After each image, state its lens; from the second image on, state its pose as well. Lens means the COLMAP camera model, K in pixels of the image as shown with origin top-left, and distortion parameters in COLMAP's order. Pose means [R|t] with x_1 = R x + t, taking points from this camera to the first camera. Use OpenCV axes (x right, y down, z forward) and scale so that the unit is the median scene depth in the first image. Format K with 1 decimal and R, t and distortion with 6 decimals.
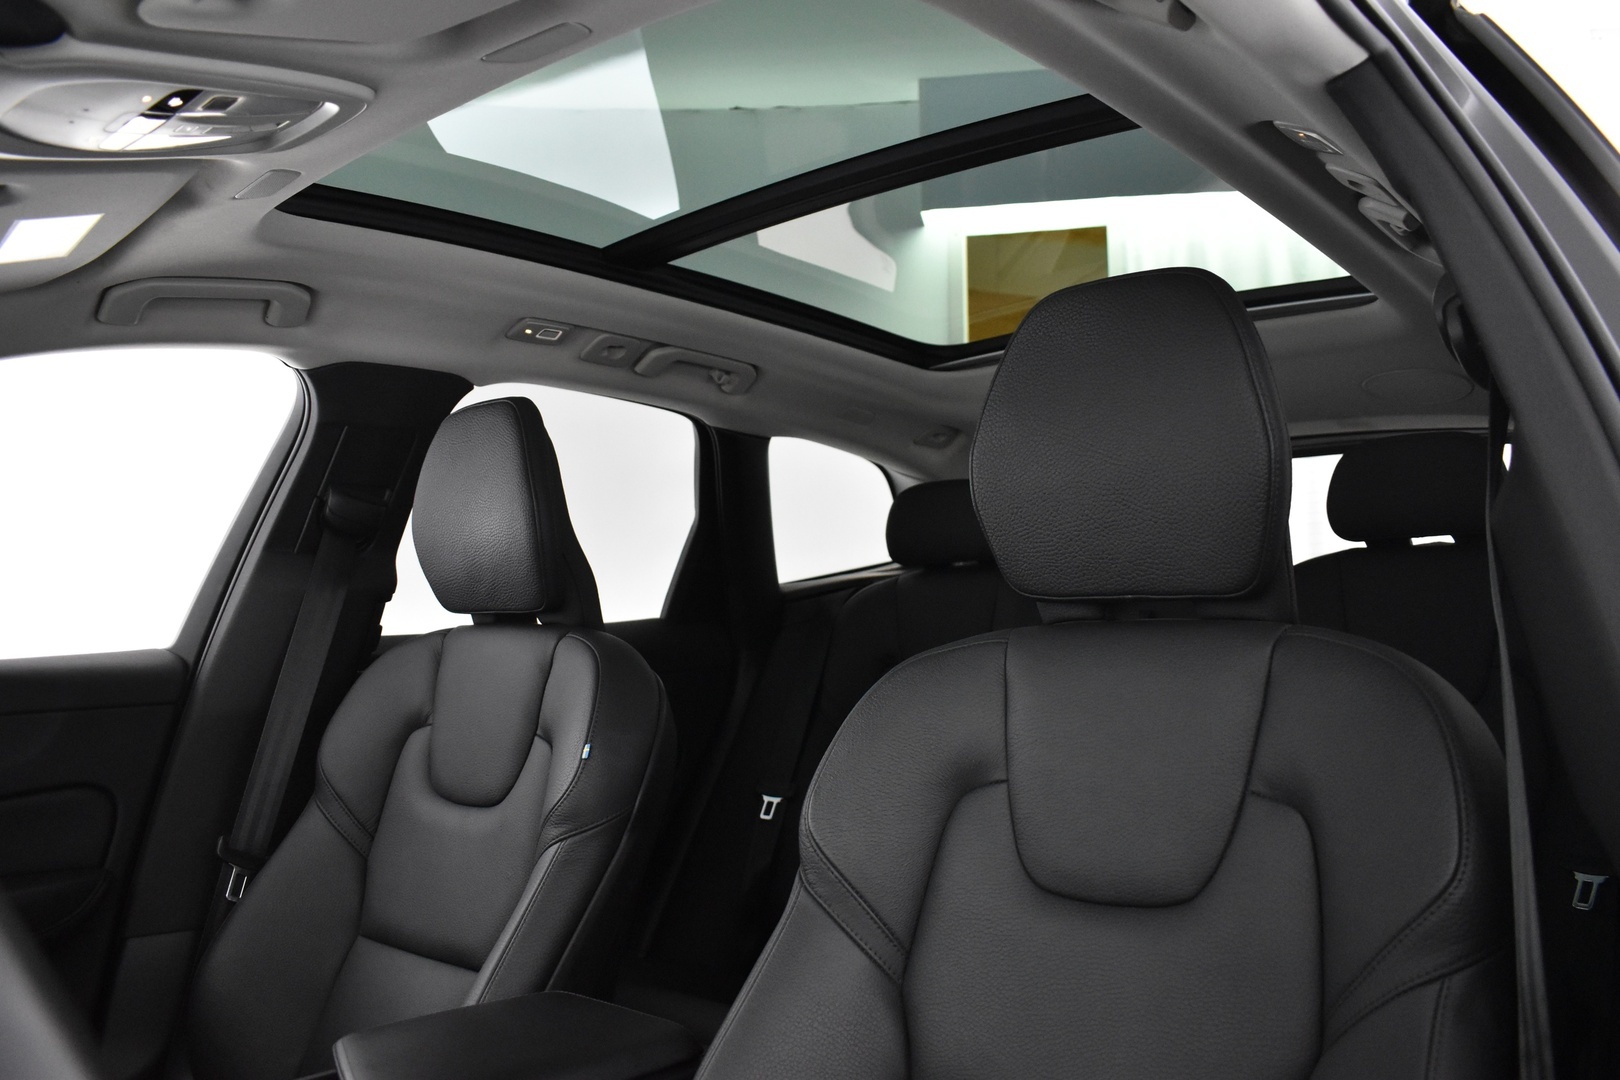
lens RADIAL K [[1282.7, 0, 805.6], [0, 1282.7, 543.5], [0, 0, 1]] dist [-0.100312, 0.009814]
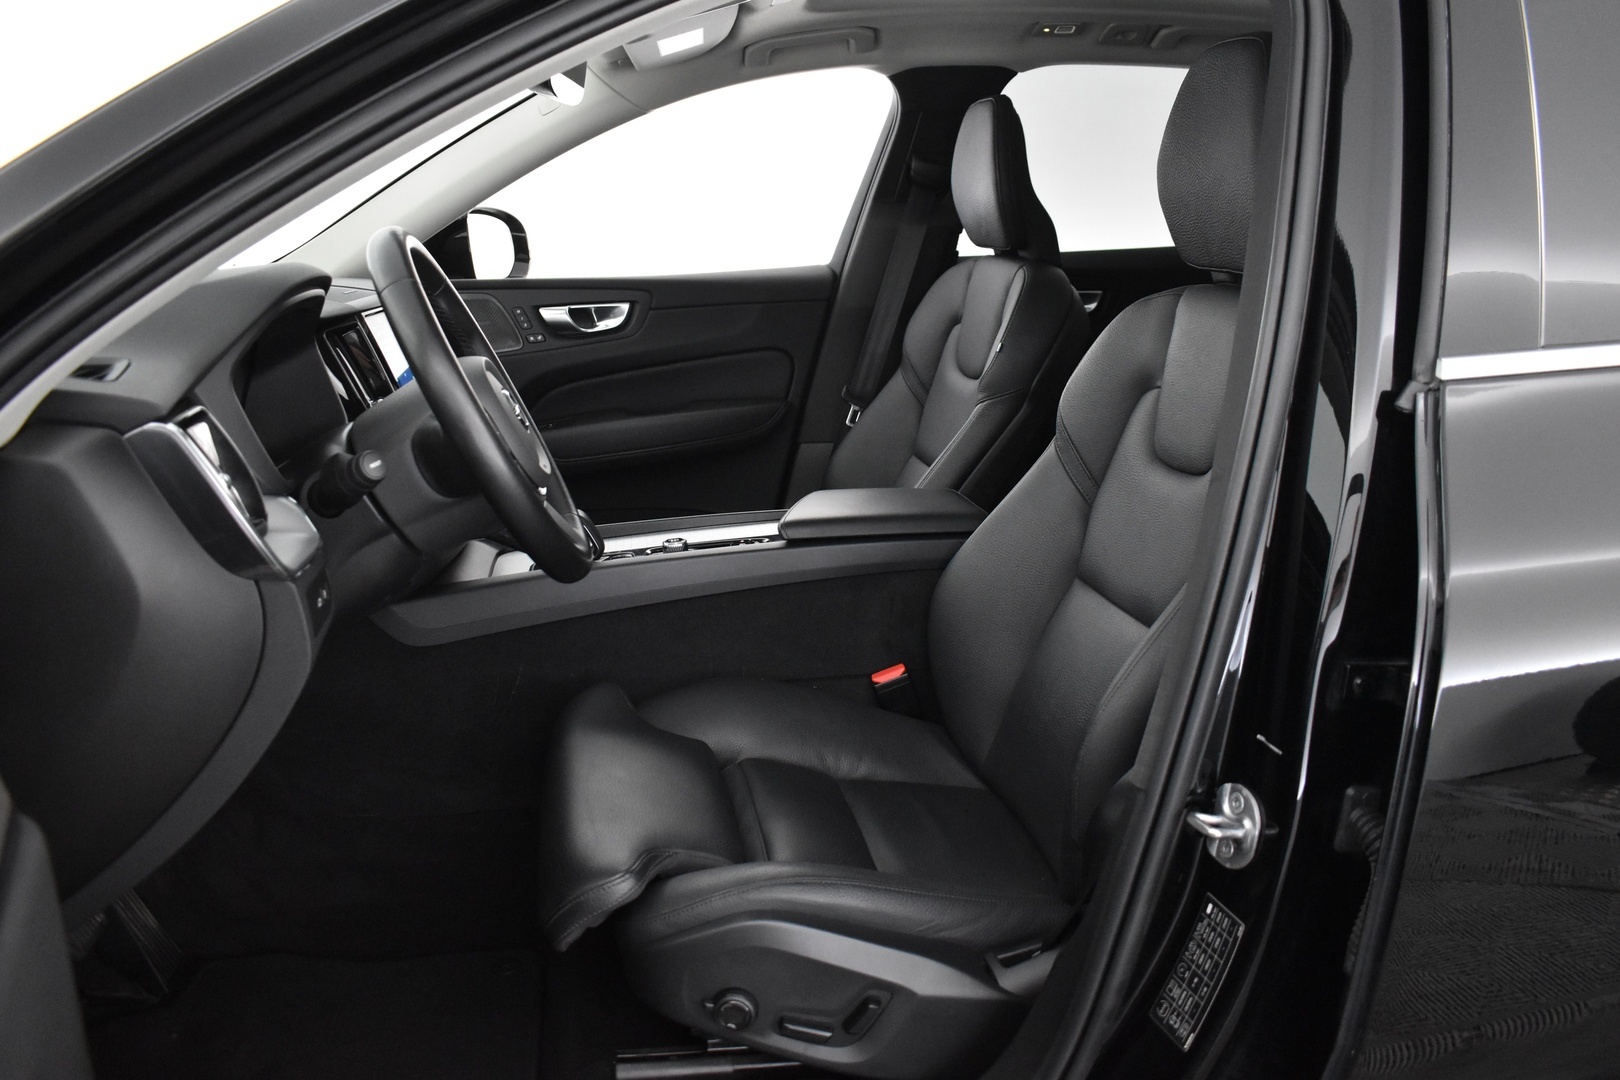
lens RADIAL K [[1282.7, 0, 805.6], [0, 1282.7, 543.5], [0, 0, 1]] dist [-0.100312, 0.009814]
pose [[0.767083, 0.167844, -0.619203, 0.533233], [0.044141, 0.949075, 0.311944, -0.086360], [0.640028, -0.266619, 0.720610, -0.263935]]
